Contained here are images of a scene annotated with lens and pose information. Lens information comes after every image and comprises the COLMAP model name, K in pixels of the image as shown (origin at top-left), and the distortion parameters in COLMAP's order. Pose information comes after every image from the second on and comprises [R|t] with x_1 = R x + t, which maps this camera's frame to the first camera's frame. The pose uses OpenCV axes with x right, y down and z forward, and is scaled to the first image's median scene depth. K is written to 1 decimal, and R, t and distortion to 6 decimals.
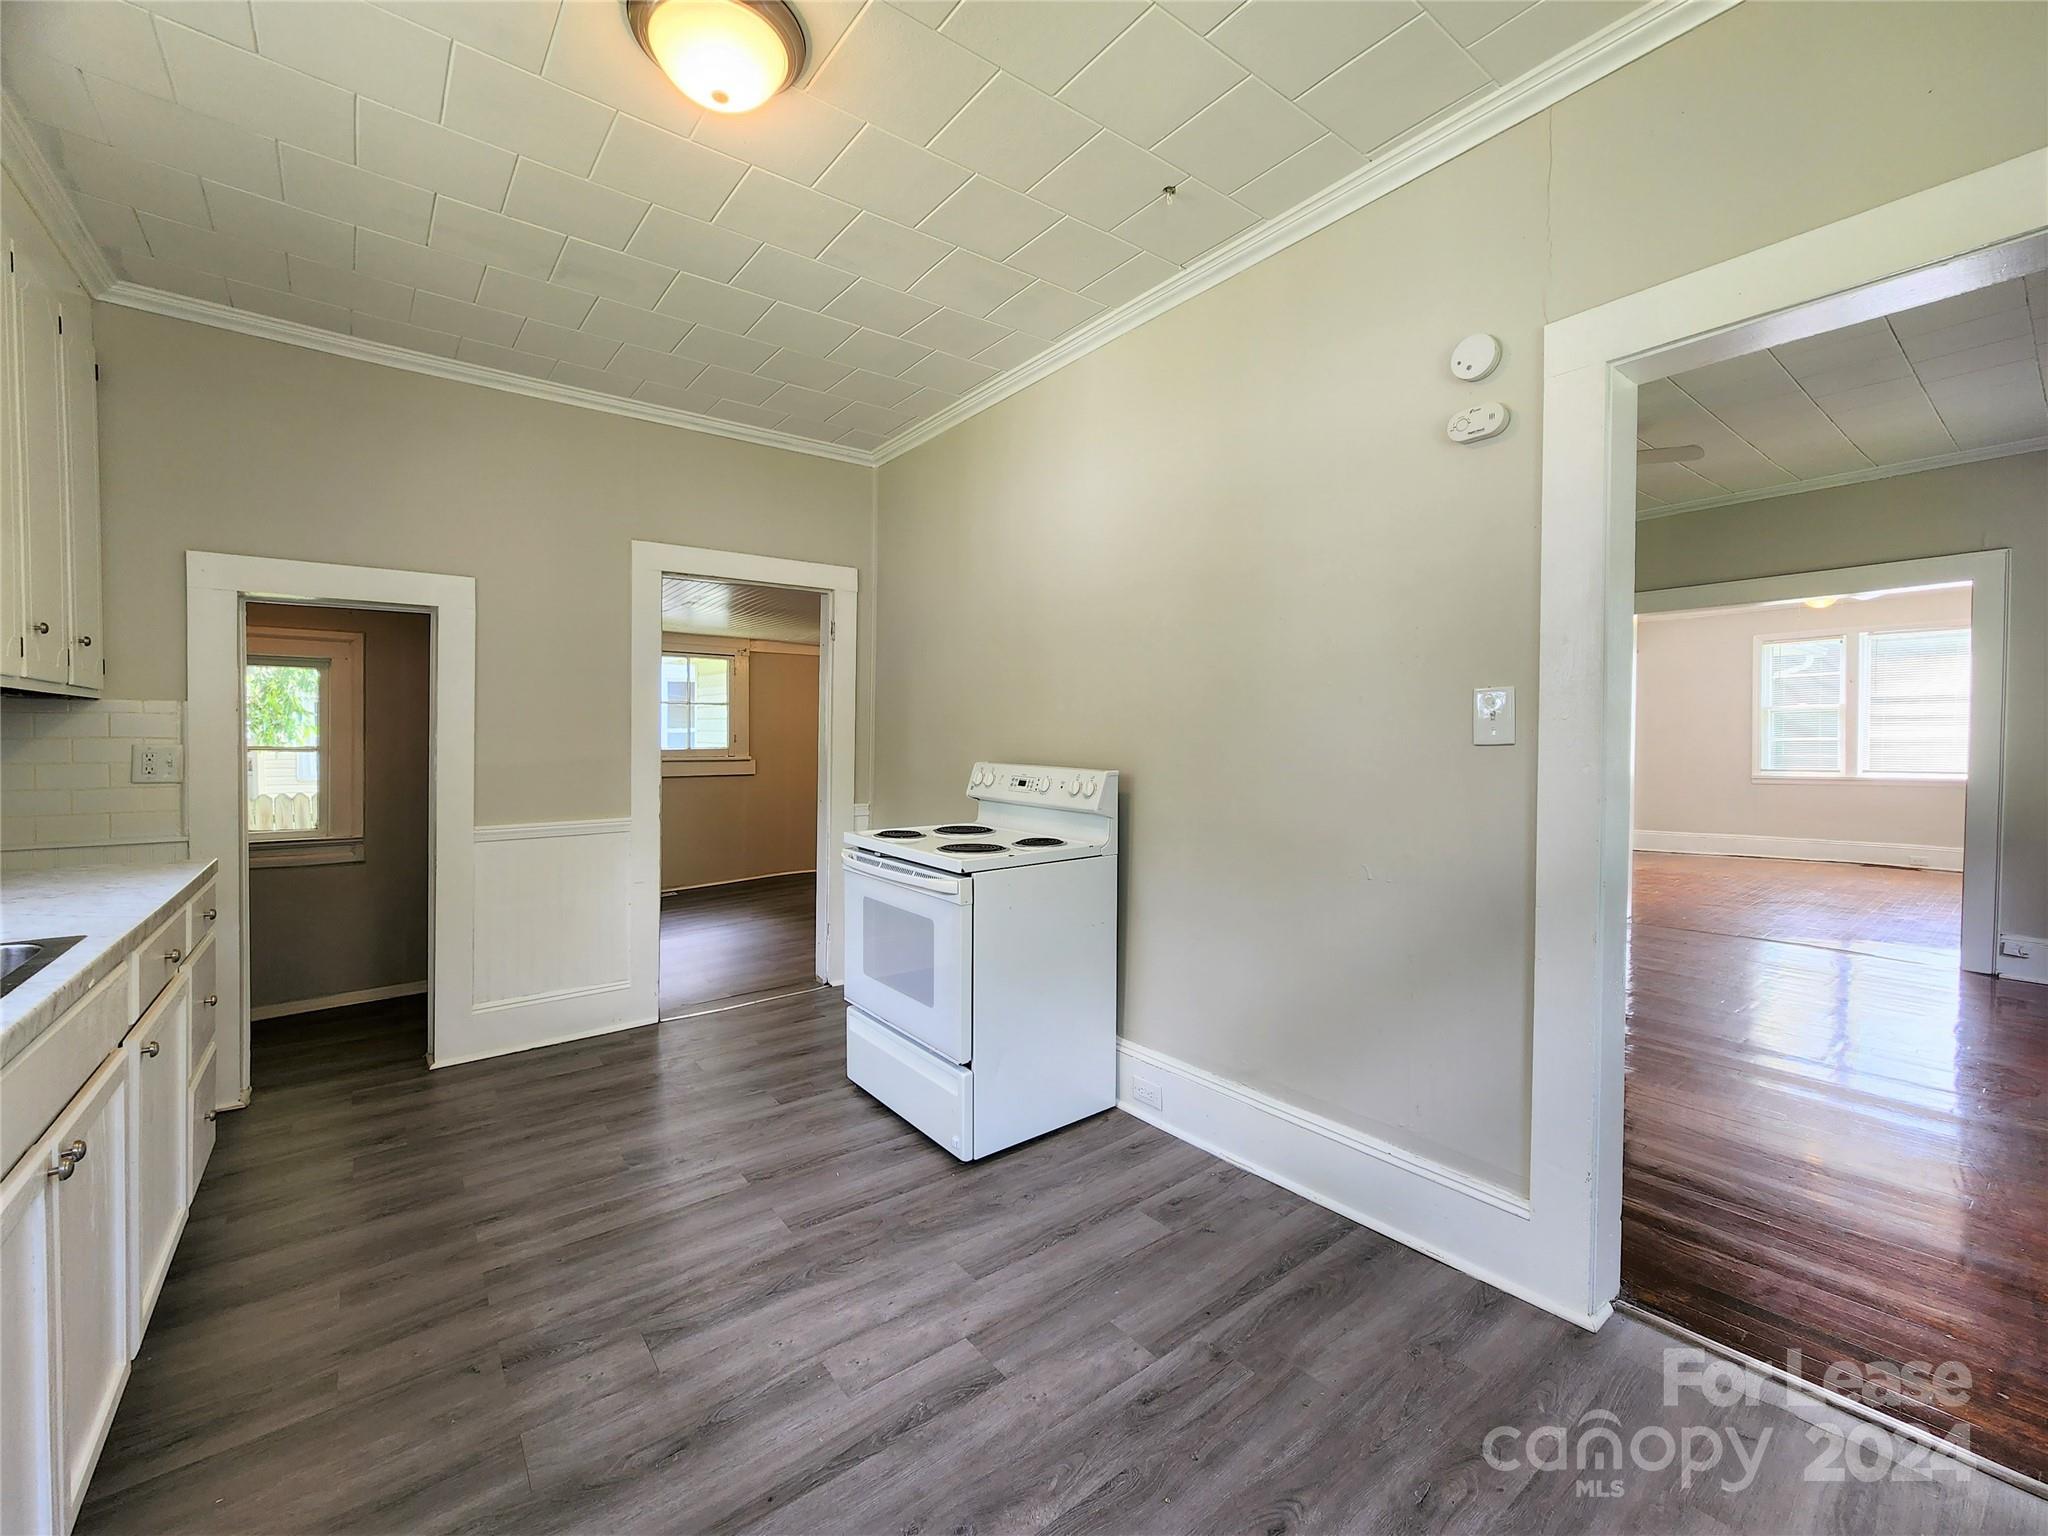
lens RADIAL K [[840.4, 0, 1019.8], [0, 840.4, 758.2], [0, 0, 1]] dist [-0.000048, -0.000138]
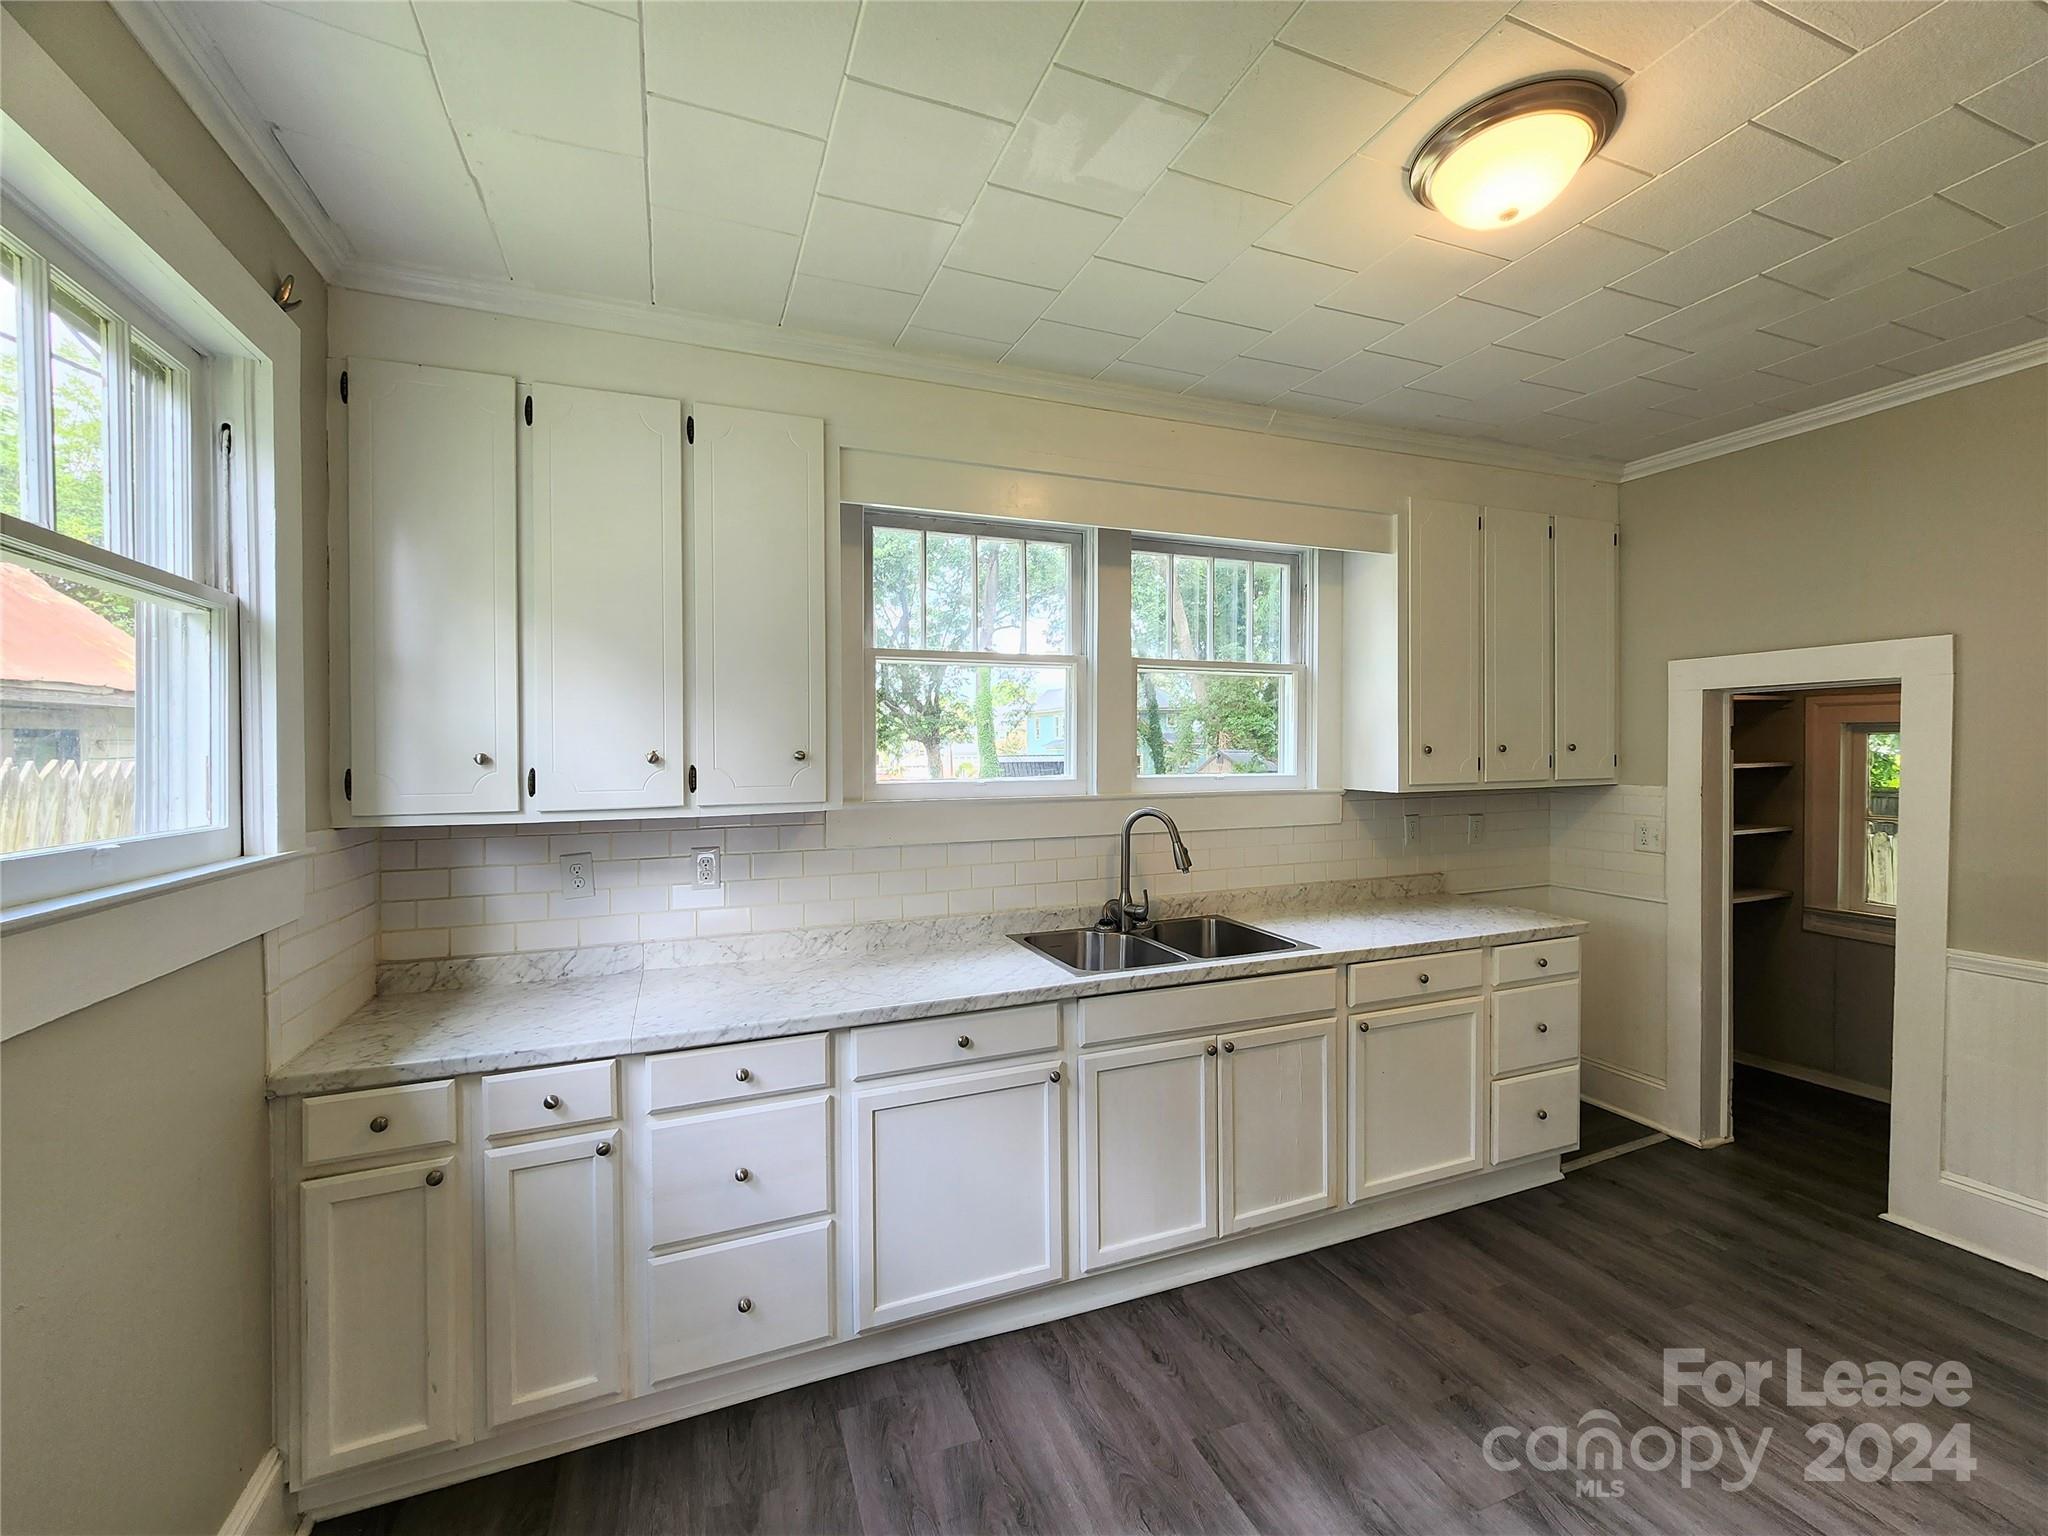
lens RADIAL K [[840.4, 0, 1019.8], [0, 840.4, 758.2], [0, 0, 1]] dist [-0.000048, -0.000138]
pose [[-0.282135, 0.006673, -0.959352, 0.477434], [-0.015627, 0.999811, 0.011550, -0.122846], [0.959247, 0.018250, -0.281977, 0.513973]]
